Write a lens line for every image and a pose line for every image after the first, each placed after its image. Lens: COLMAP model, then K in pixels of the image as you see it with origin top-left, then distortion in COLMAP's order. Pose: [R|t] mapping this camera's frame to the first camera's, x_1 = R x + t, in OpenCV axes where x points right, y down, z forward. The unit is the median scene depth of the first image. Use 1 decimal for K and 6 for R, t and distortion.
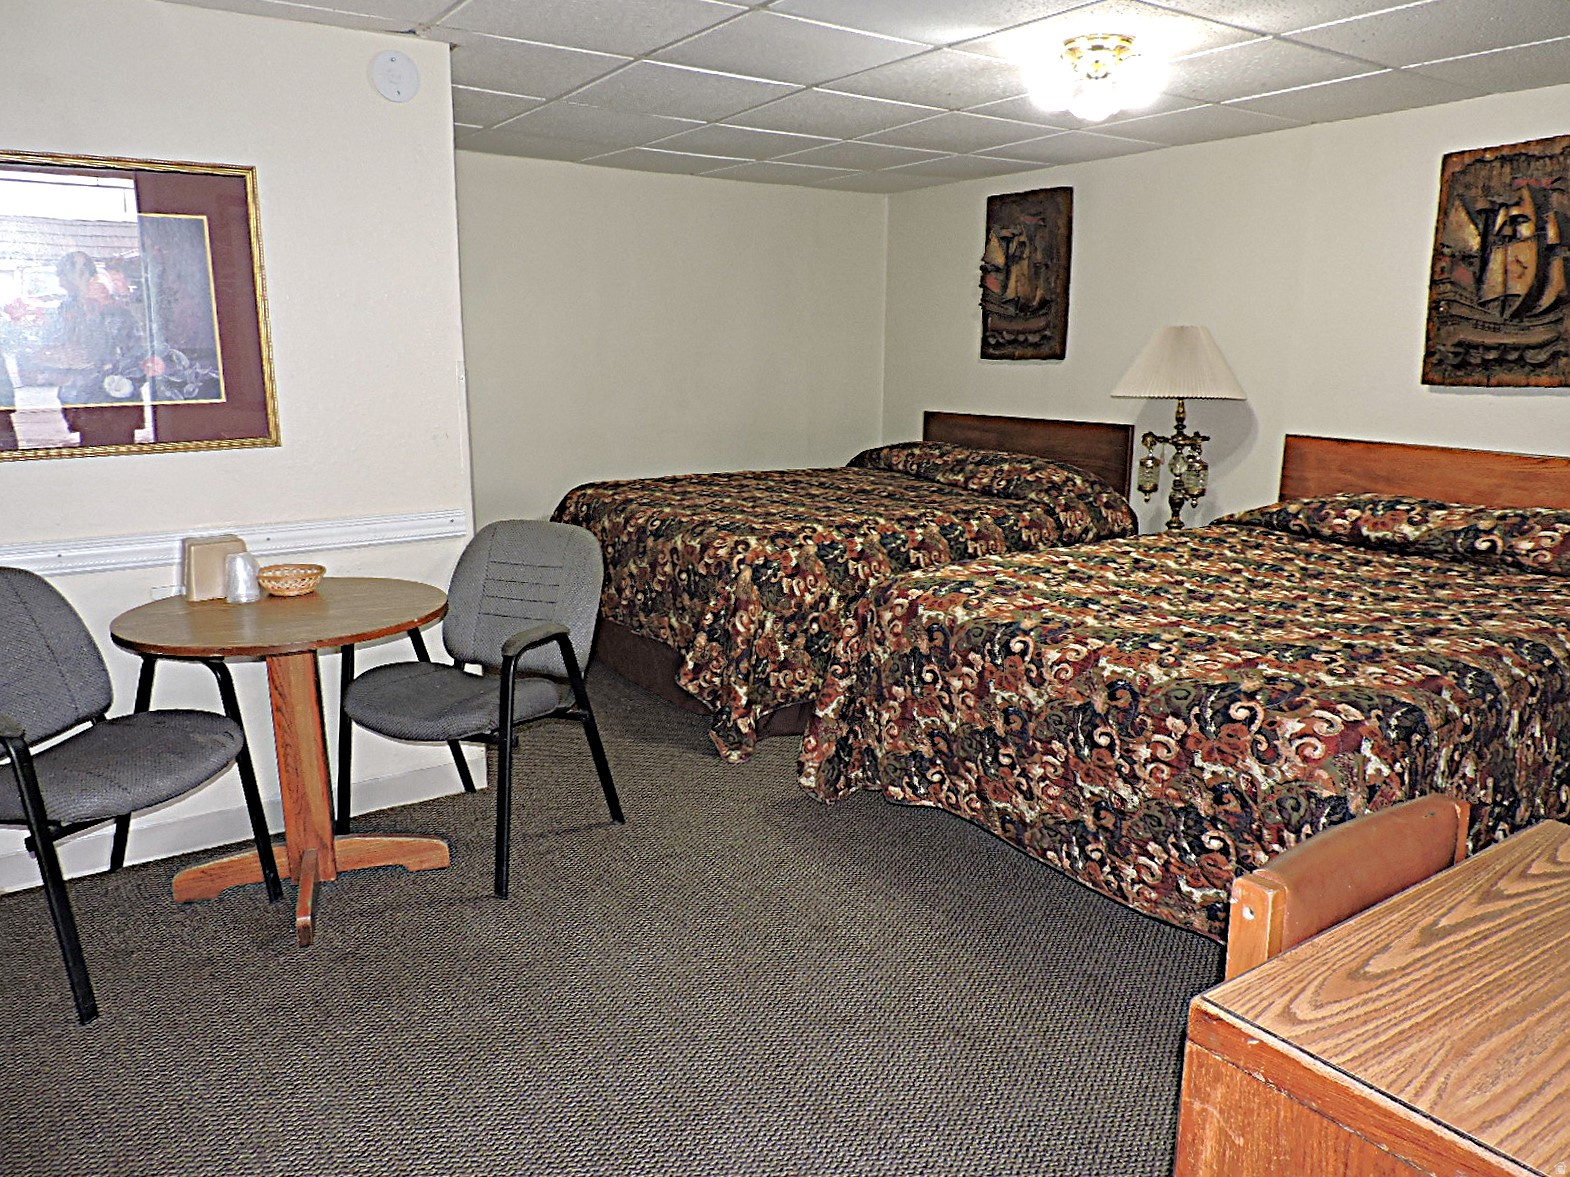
lens RADIAL K [[1146.6, 0, 785.0], [0, 1146.6, 588.5], [0, 0, 1]] dist [-0.025055, -0.005090]
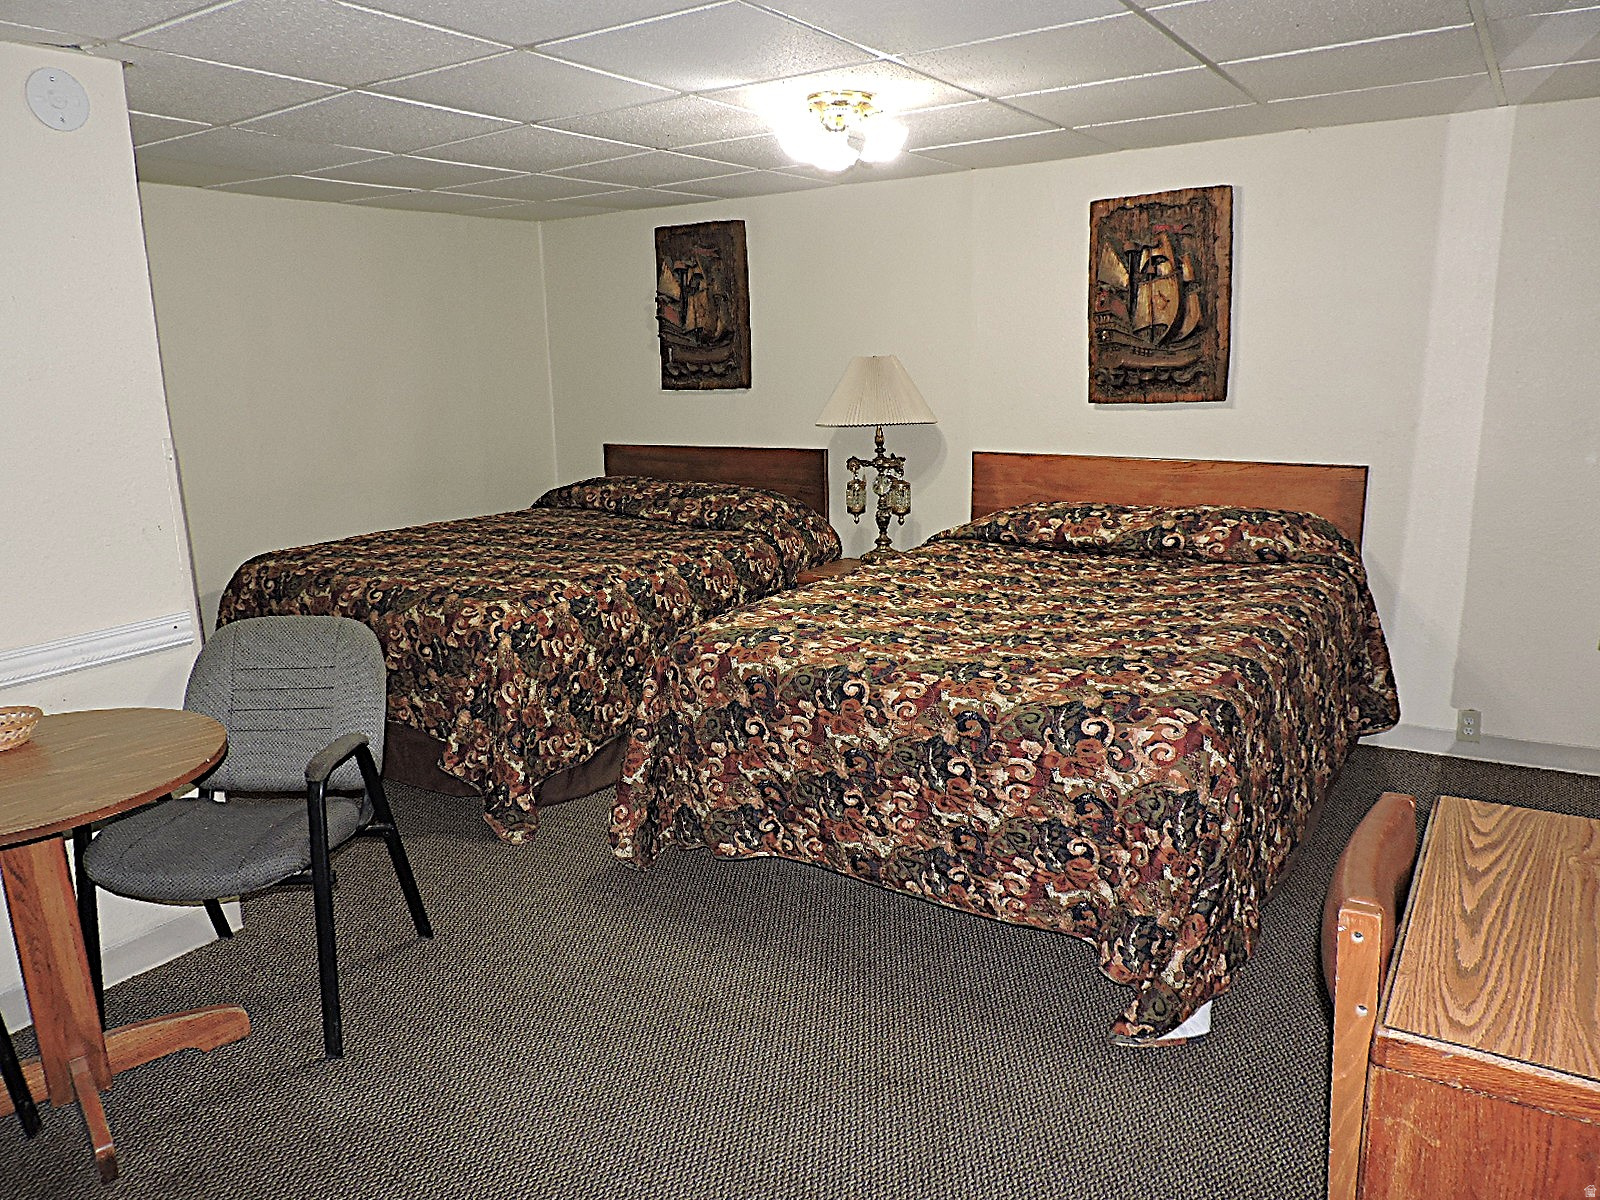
lens RADIAL K [[1147.0, 0, 800.0], [0, 1147.0, 600.0], [0, 0, 1]] dist [-0.024653, 0.004526]
pose [[0.923286, -0.110276, 0.367944, -0.162947], [0.108873, 0.993750, 0.024639, -0.046503], [-0.368361, 0.017311, 0.929522, 0.046693]]
